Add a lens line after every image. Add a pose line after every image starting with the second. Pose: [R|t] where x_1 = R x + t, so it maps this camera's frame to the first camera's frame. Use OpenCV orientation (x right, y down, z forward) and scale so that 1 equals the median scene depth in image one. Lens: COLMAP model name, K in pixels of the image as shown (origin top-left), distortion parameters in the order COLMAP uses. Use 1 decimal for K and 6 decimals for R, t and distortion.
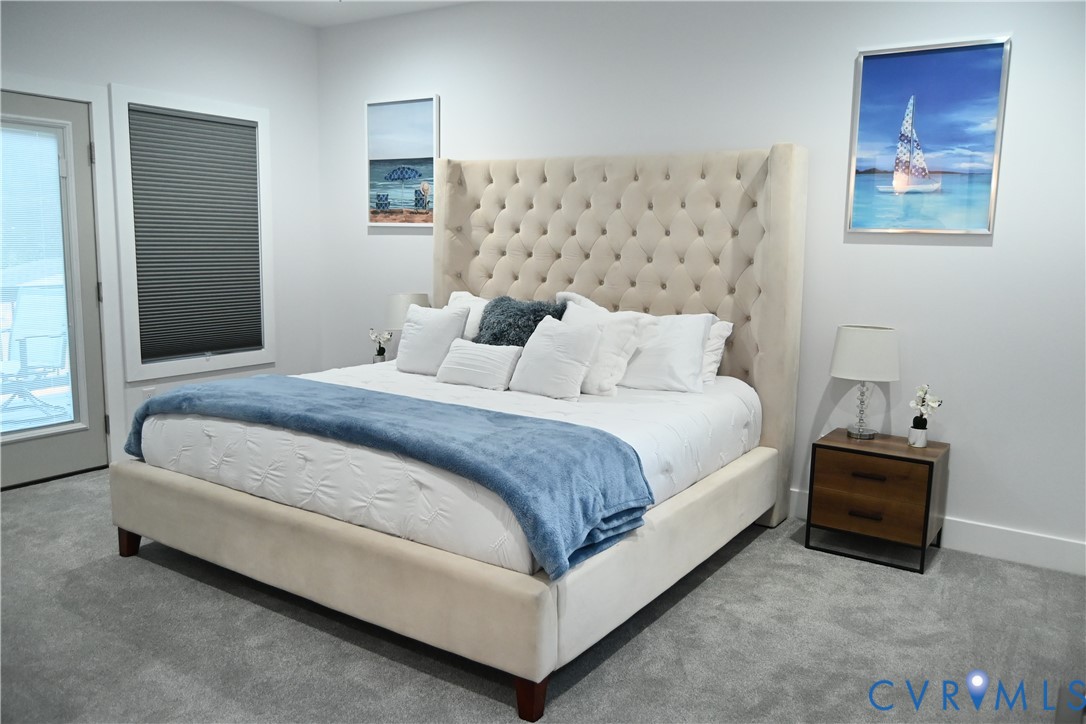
lens RADIAL K [[850.0, 0, 543.0], [0, 850.0, 362.0], [0, 0, 1]] dist [-0.014978, 0.005025]
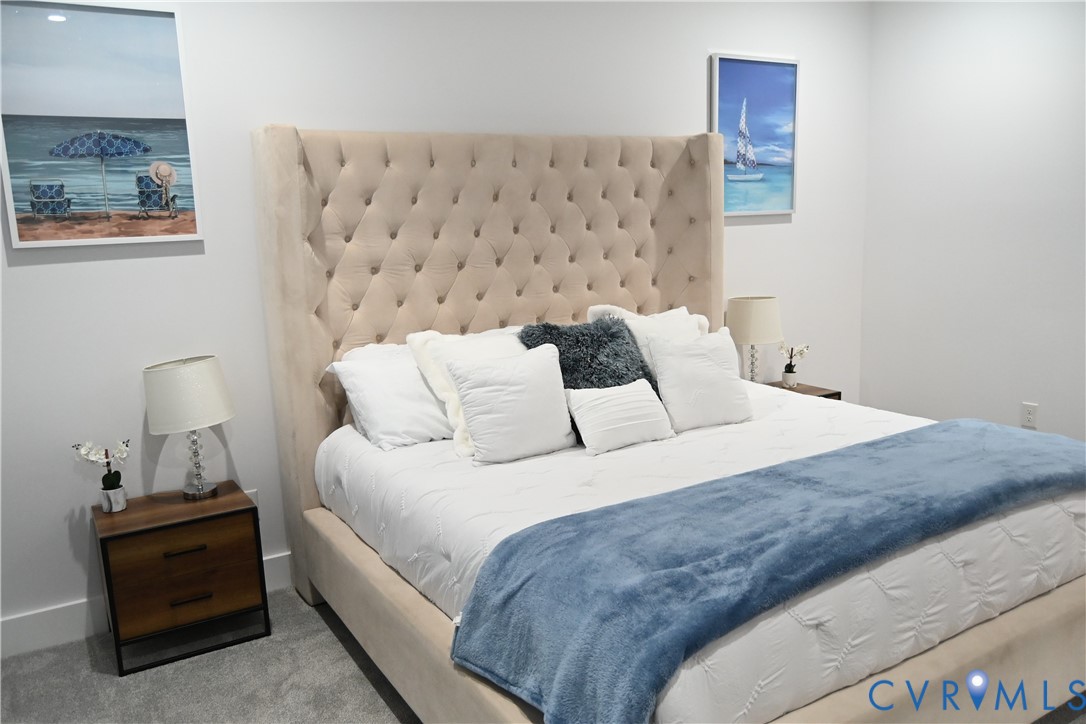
lens RADIAL K [[850.0, 0, 543.0], [0, 850.0, 362.0], [0, 0, 1]] dist [-0.014978, 0.005025]
pose [[0.419106, -0.190570, 0.887713, -0.770620], [0.174698, 0.976381, 0.127127, -0.151559], [-0.890972, 0.101802, 0.442499, 0.745187]]
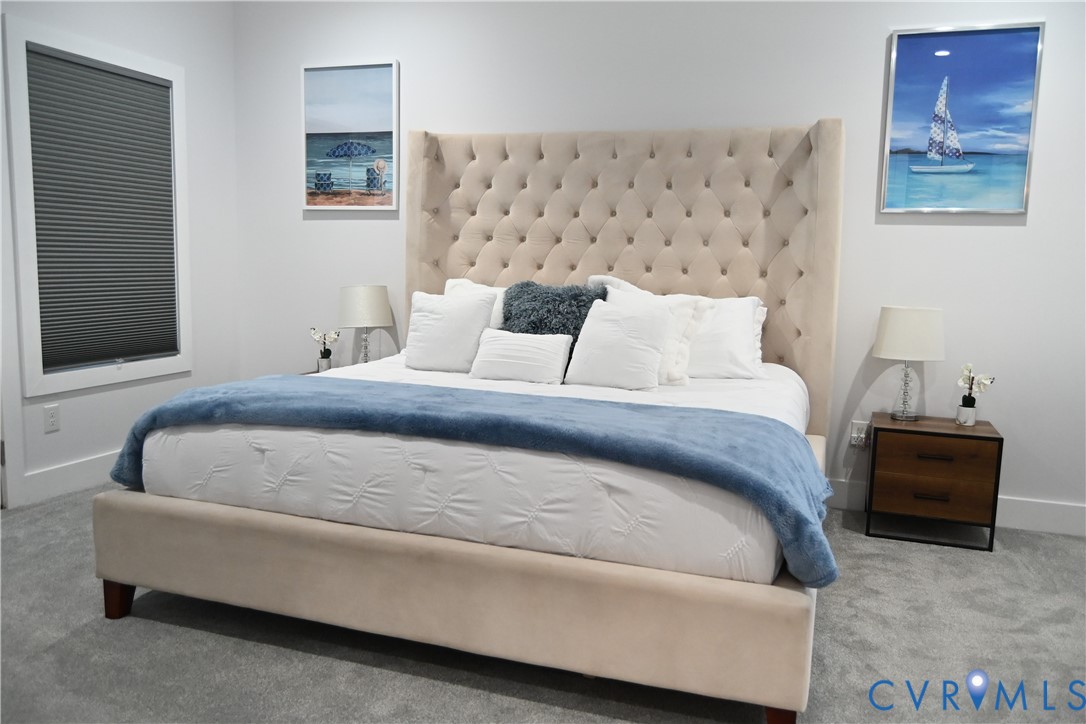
lens RADIAL K [[848.2, 0, 546.3], [0, 848.2, 364.9], [0, 0, 1]] dist [-0.016668, 0.006511]
pose [[0.966817, -0.029179, 0.253798, -0.278698], [0.032714, 0.999417, -0.009720, 0.021217], [-0.253366, 0.017700, 0.967209, 0.153437]]
